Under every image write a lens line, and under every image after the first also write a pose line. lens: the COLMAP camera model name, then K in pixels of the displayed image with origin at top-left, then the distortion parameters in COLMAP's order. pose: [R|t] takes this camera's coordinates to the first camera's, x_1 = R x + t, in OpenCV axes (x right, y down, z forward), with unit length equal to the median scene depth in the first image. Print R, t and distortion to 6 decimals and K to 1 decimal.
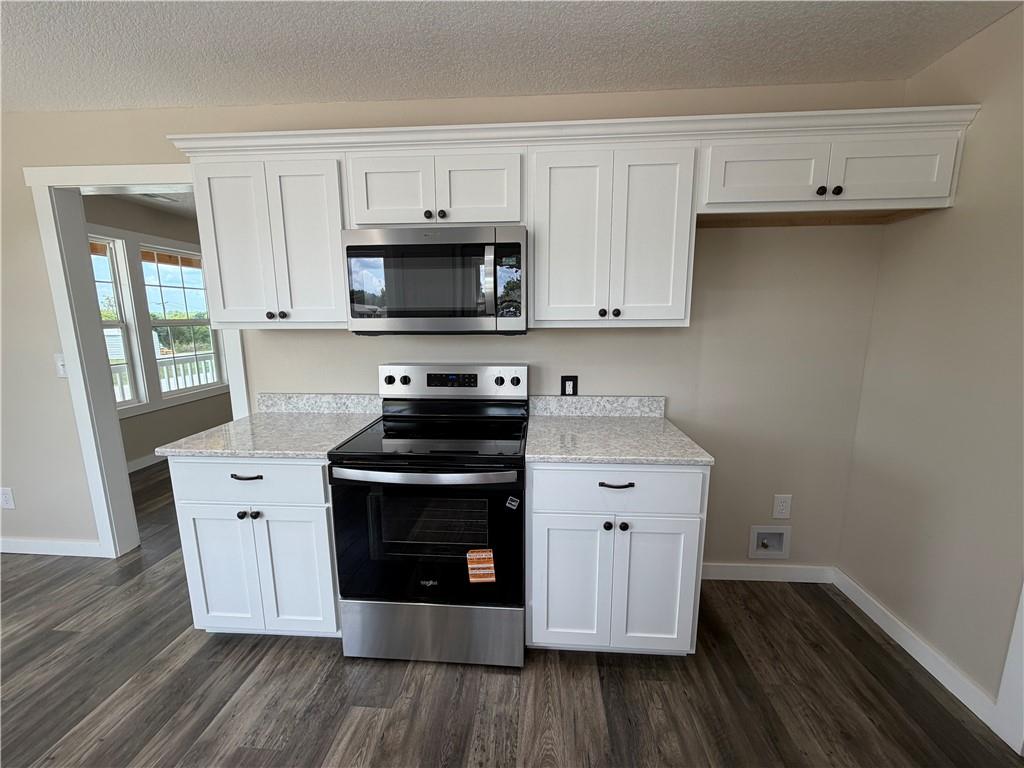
lens RADIAL K [[407.9, 0, 510.2], [0, 407.9, 385.4], [0, 0, 1]] dist [-0.000506, 0.000181]
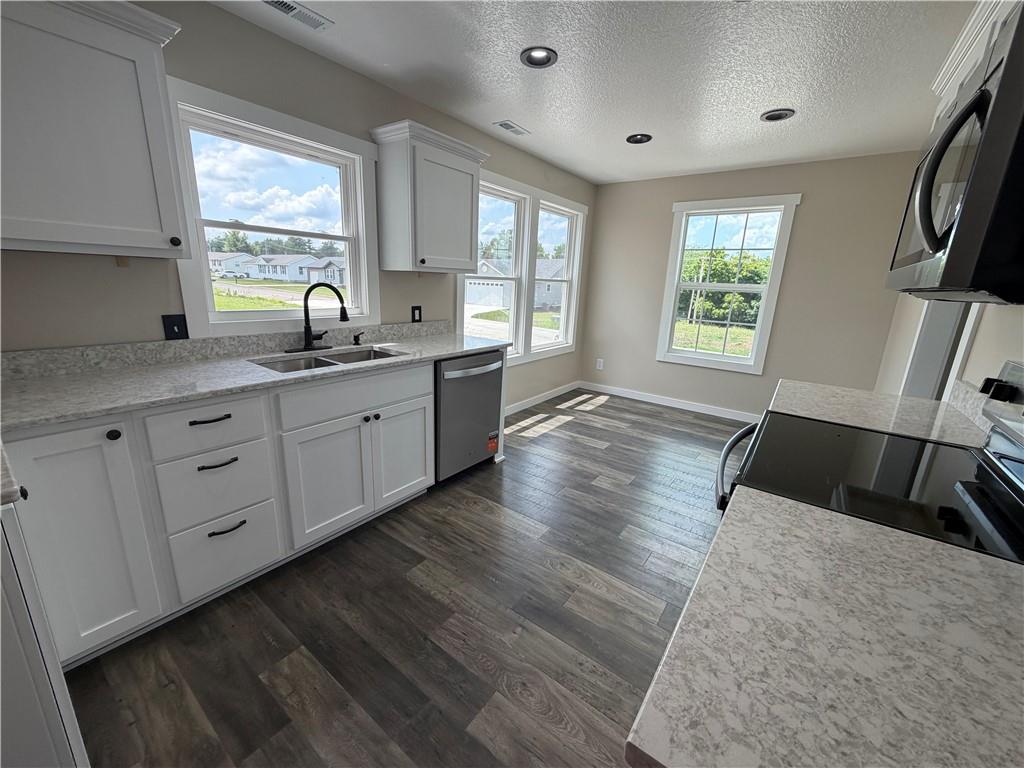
lens RADIAL K [[407.9, 0, 510.2], [0, 407.9, 385.4], [0, 0, 1]] dist [-0.000506, 0.000181]
pose [[-0.537639, 0.194827, -0.820358, 0.633233], [-0.181036, 0.923575, 0.337986, -0.103058], [0.823511, 0.330229, -0.461279, 0.862150]]
